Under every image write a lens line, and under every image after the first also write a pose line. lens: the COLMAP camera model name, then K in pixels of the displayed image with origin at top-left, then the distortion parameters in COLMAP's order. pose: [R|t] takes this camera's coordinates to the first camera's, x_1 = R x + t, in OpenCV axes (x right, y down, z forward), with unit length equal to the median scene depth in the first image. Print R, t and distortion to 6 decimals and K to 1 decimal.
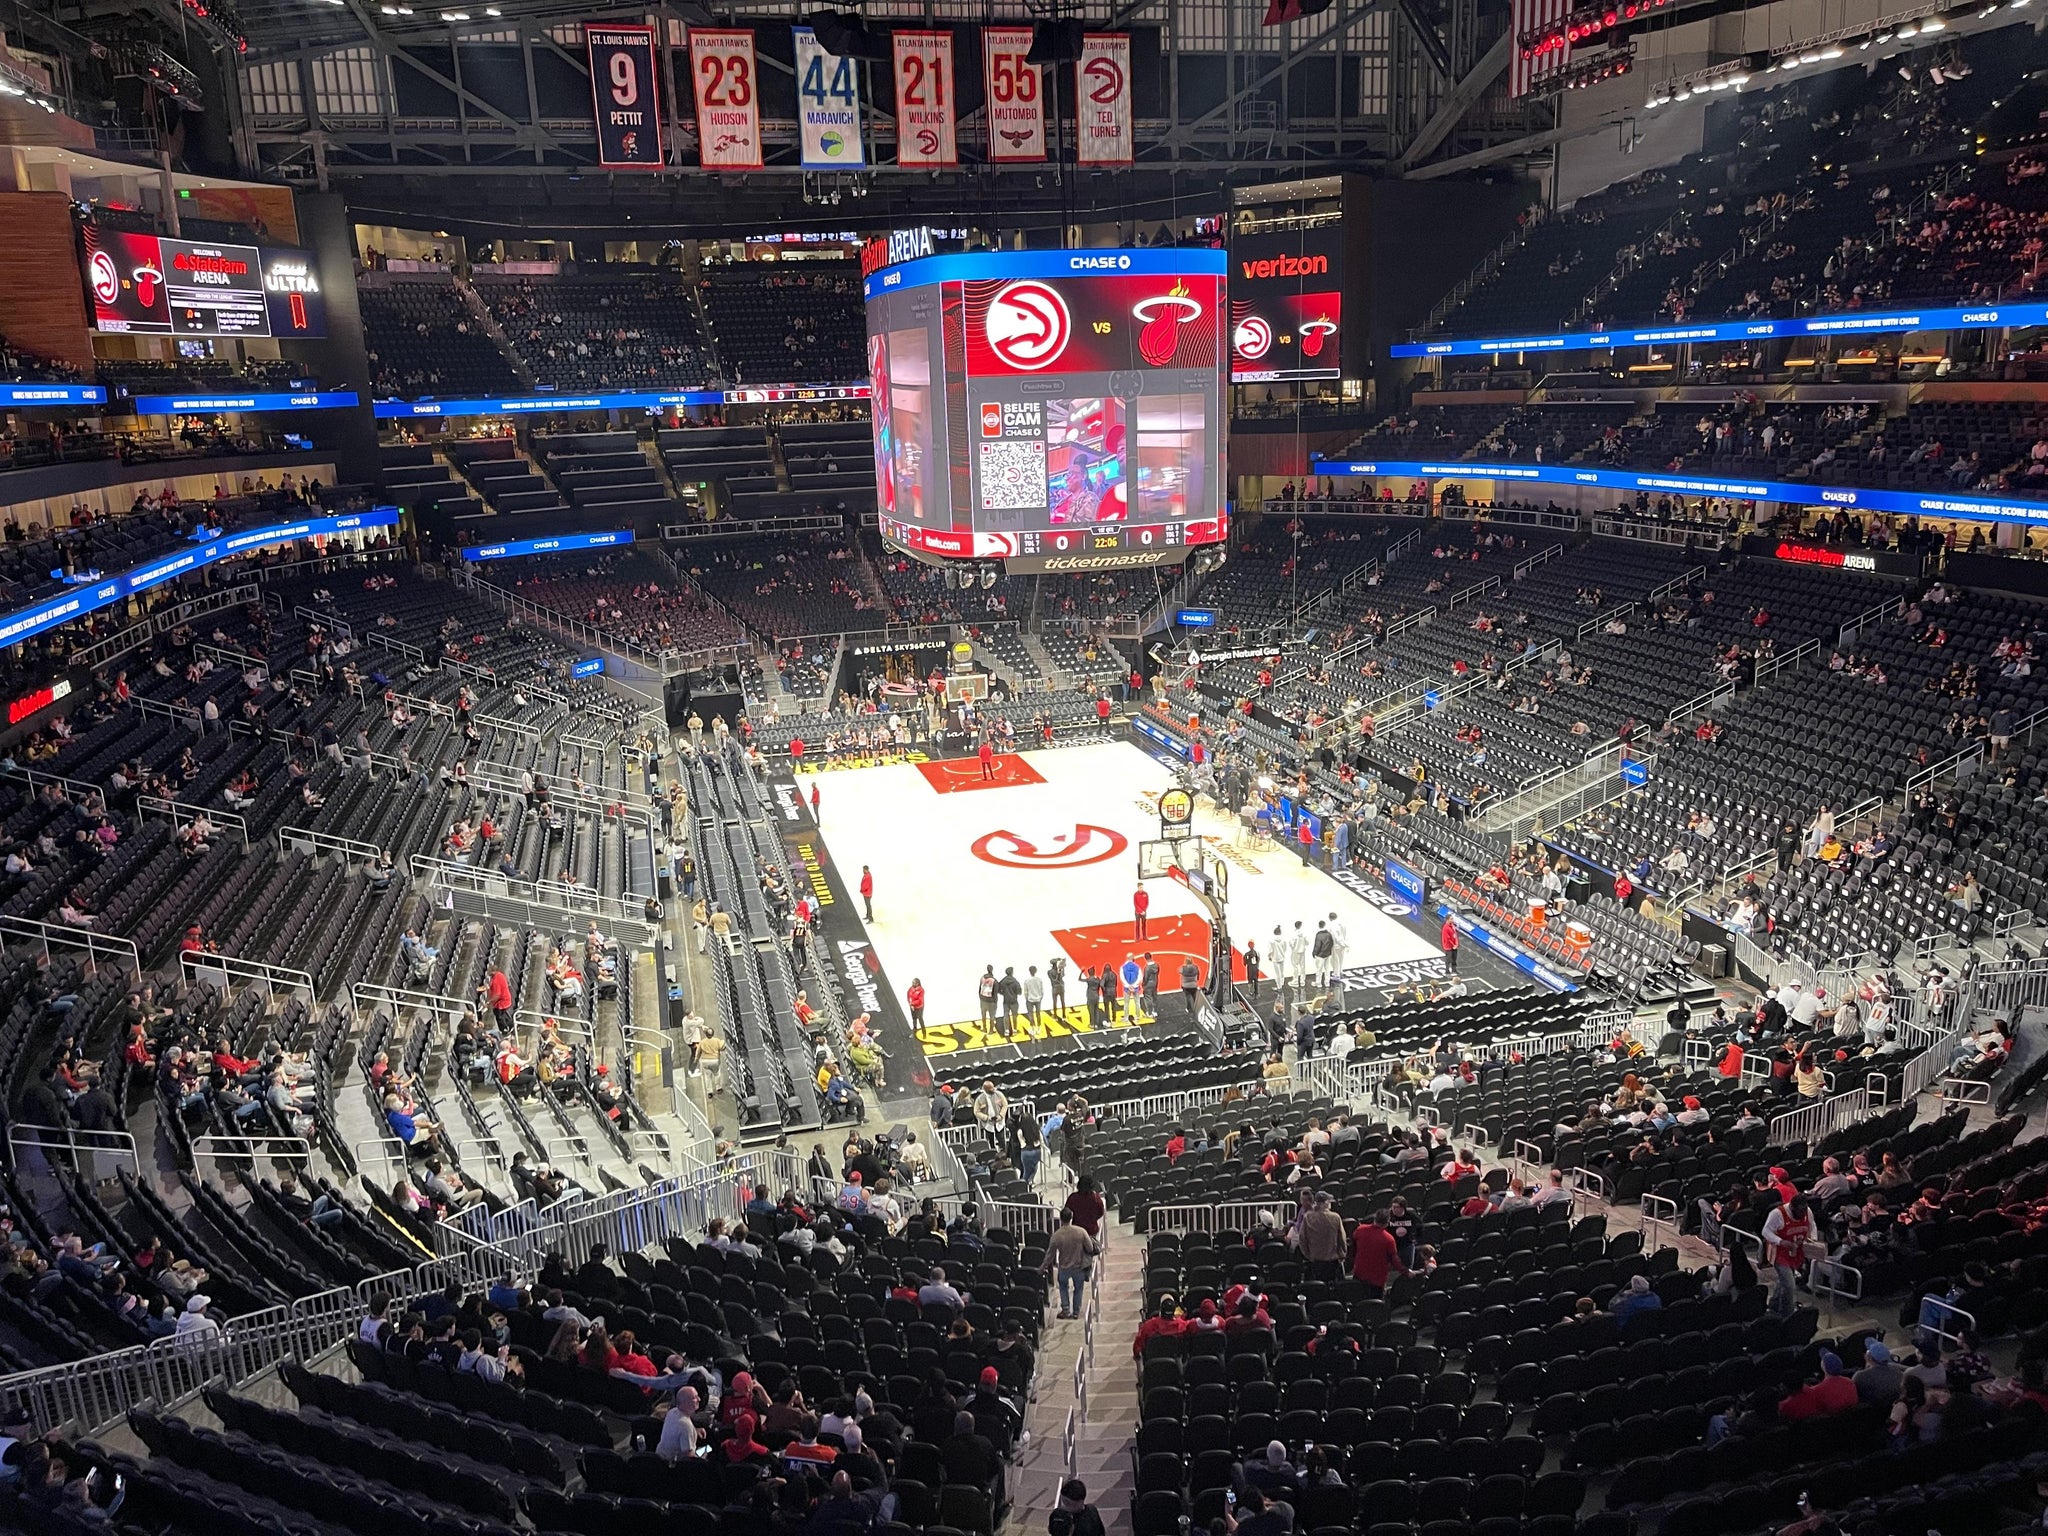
lens RADIAL K [[1498.3, 0, 1024.0], [0, 1498.3, 768.0], [0, 0, 1]] dist [0.004651, 0.000938]
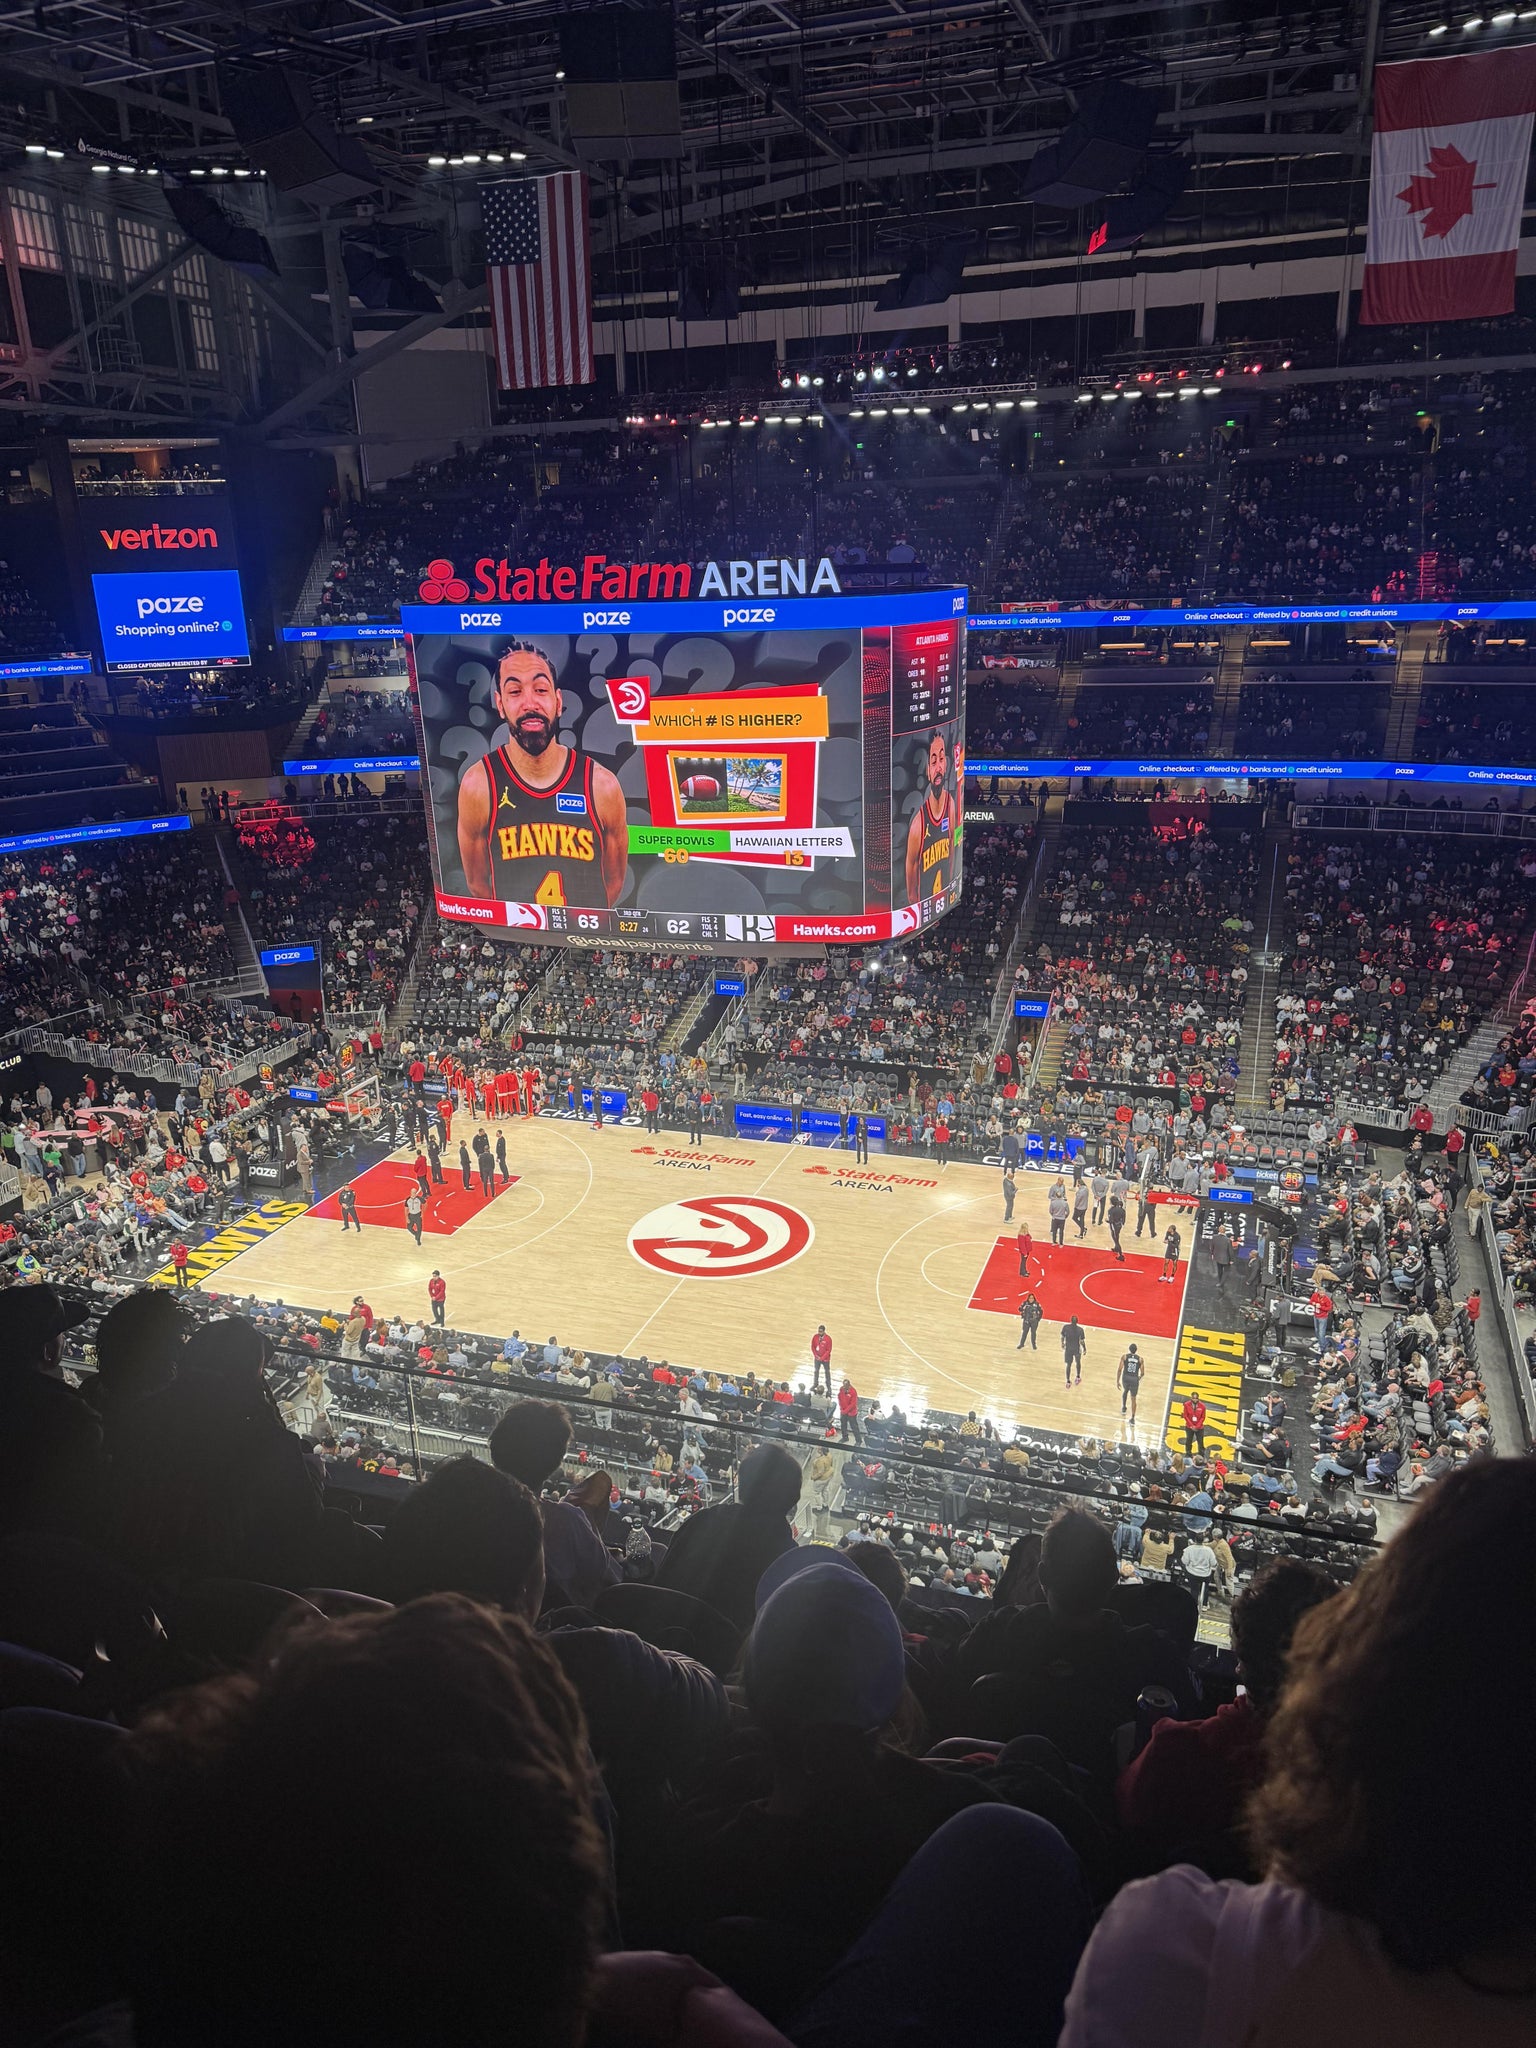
lens RADIAL K [[1435.3, 0, 768.0], [0, 1435.3, 1024.0], [0, 0, 1]] dist [-0.005776, -0.000962]
pose [[0.567515, -0.227434, 0.791329, -0.543260], [0.214509, 0.968744, 0.124586, -0.149876], [-0.794930, 0.099043, 0.598563, 0.422345]]
